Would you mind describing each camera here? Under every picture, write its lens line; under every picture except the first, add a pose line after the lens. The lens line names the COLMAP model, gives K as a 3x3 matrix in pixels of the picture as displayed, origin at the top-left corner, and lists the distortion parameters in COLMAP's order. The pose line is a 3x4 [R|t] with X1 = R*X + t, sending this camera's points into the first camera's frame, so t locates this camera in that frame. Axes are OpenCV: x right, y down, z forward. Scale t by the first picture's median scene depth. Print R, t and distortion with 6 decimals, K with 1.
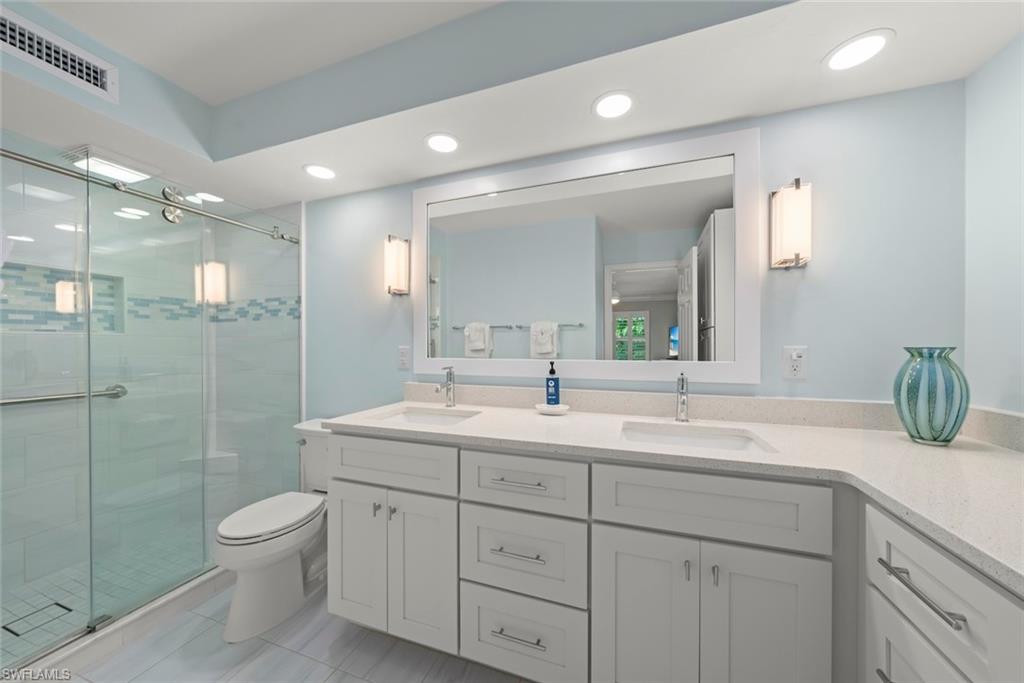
lens RADIAL K [[365.9, 0, 512.0], [0, 365.9, 341.5], [0, 0, 1]] dist [0.000057, -0.000034]
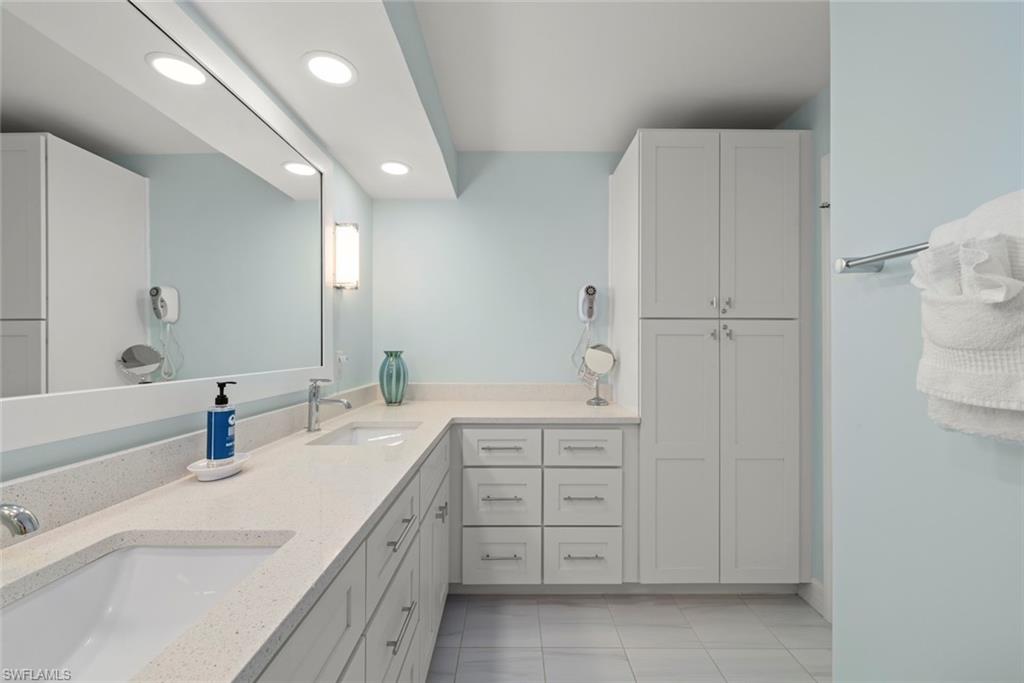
lens RADIAL K [[409.0, 0, 514.8], [0, 409.0, 338.5], [0, 0, 1]] dist [0.000181, -0.000301]
pose [[-0.349486, 0.015955, 0.936806, -0.530388], [-0.015259, 0.999625, -0.022717, -0.004663], [-0.936817, -0.022234, -0.349111, 0.649233]]
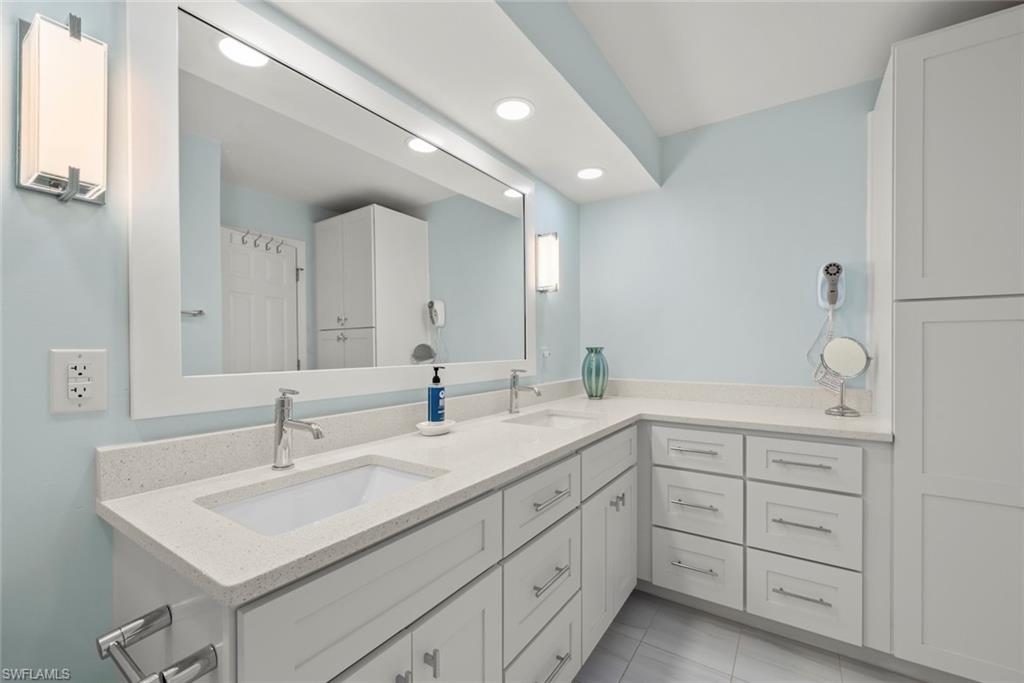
lens RADIAL K [[427.3, 0, 512.0], [0, 427.3, 341.5], [0, 0, 1]] dist [0.000282, -0.000126]
pose [[0.236359, 0.010102, 0.971613, -0.613905], [-0.009642, 0.999921, -0.008051, 0.004749], [-0.971618, -0.007465, 0.236438, 0.507031]]
